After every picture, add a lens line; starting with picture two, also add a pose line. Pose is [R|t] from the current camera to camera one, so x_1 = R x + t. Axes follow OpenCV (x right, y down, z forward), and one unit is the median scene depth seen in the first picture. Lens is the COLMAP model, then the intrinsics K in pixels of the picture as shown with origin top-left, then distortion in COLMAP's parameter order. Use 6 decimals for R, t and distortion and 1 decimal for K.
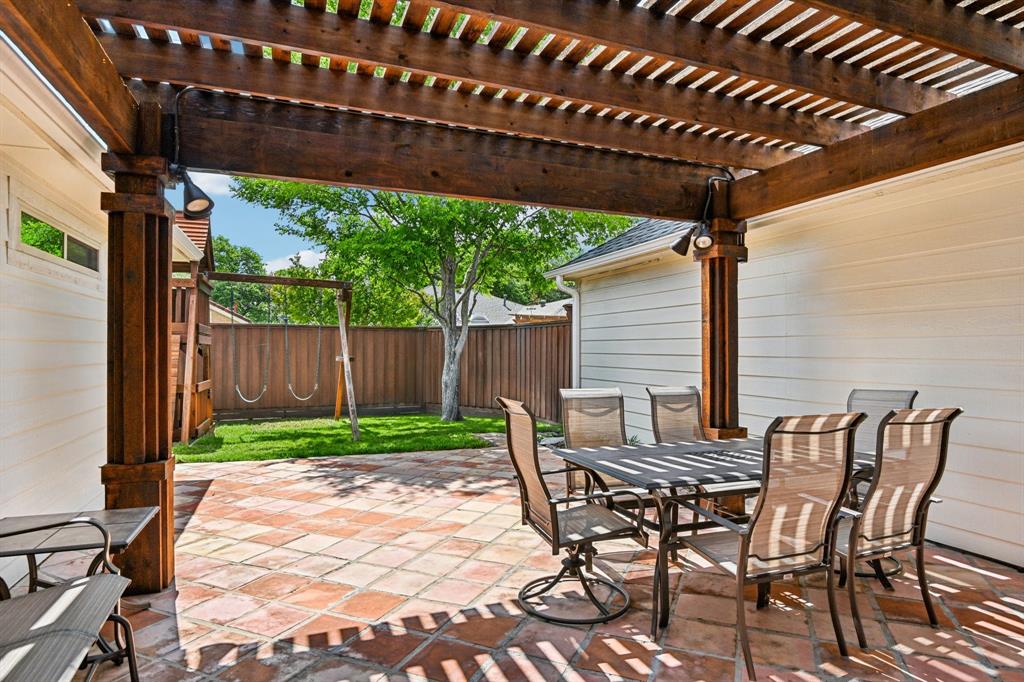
lens RADIAL K [[557.2, 0, 513.4], [0, 557.2, 346.4], [0, 0, 1]] dist [-0.038070, -0.001322]
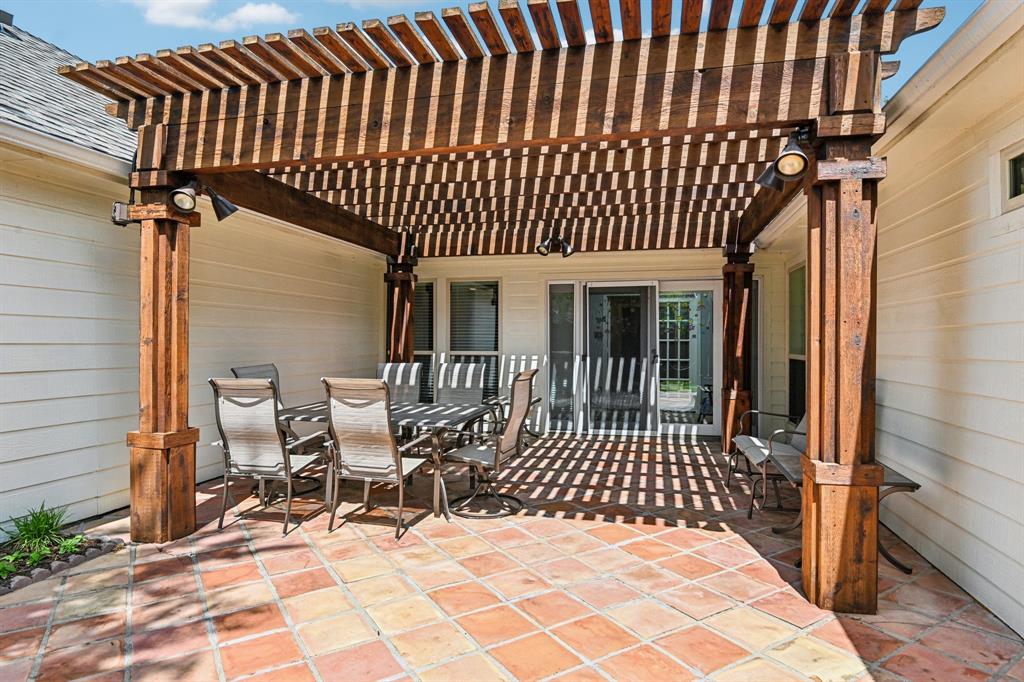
lens RADIAL K [[583.4, 0, 512.5], [0, 583.4, 339.2], [0, 0, 1]] dist [-0.008001, -0.001988]
pose [[-0.819295, -0.000249, 0.573372, -0.260614], [-0.010345, 0.999844, -0.014347, 0.010008], [-0.573279, -0.017685, -0.819170, 0.684315]]
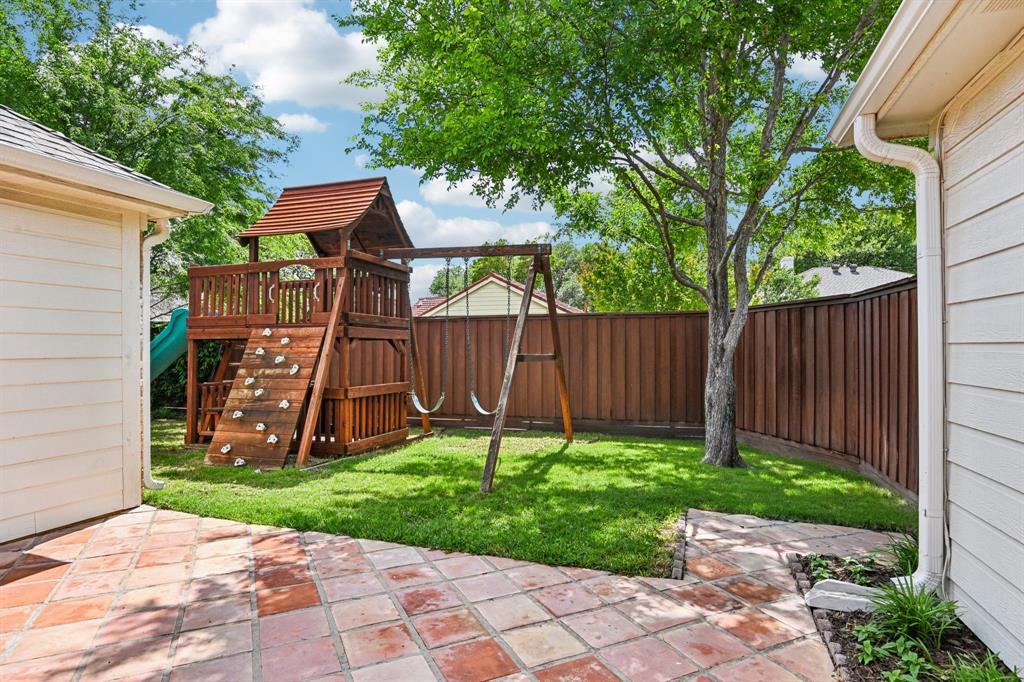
lens RADIAL K [[557.2, 0, 516.1], [0, 557.2, 345.0], [0, 0, 1]] dist [-0.038070, -0.001322]
pose [[0.774526, -0.006876, -0.632505, 0.091645], [0.008866, 0.999961, -0.000015, 0.006725], [0.632480, -0.005596, 0.774556, 0.422223]]
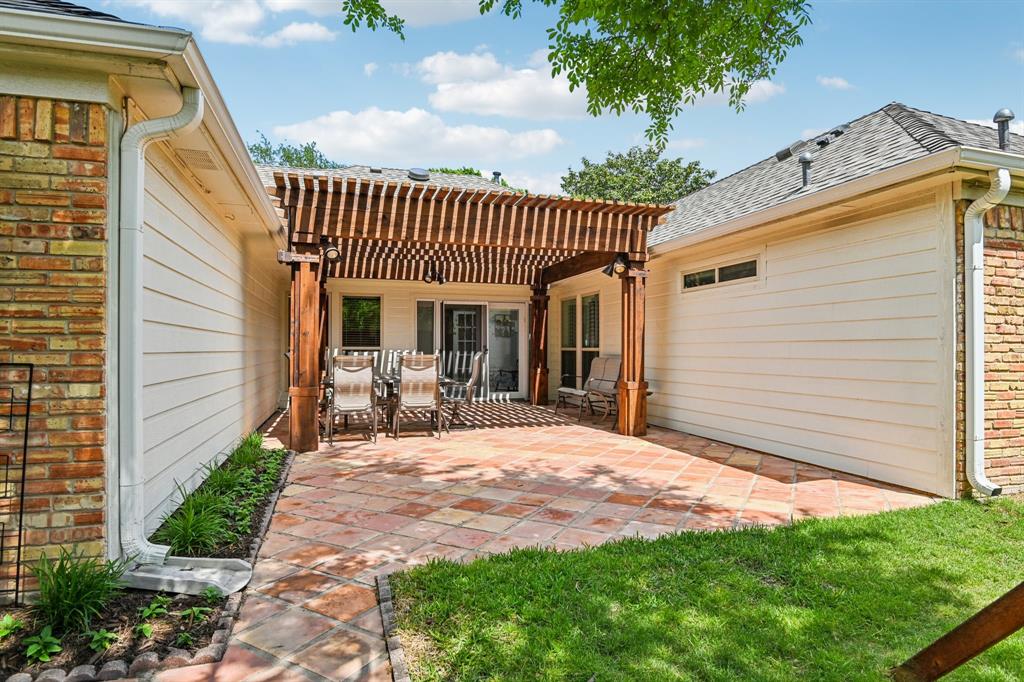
lens RADIAL K [[583.4, 0, 516.3], [0, 583.4, 344.1], [0, 0, 1]] dist [-0.008001, -0.001988]
pose [[-0.997098, -0.003347, 0.076053, -0.149556], [-0.004971, 0.999764, -0.021168, 0.029370], [-0.075965, -0.021485, -0.996879, 1.074772]]
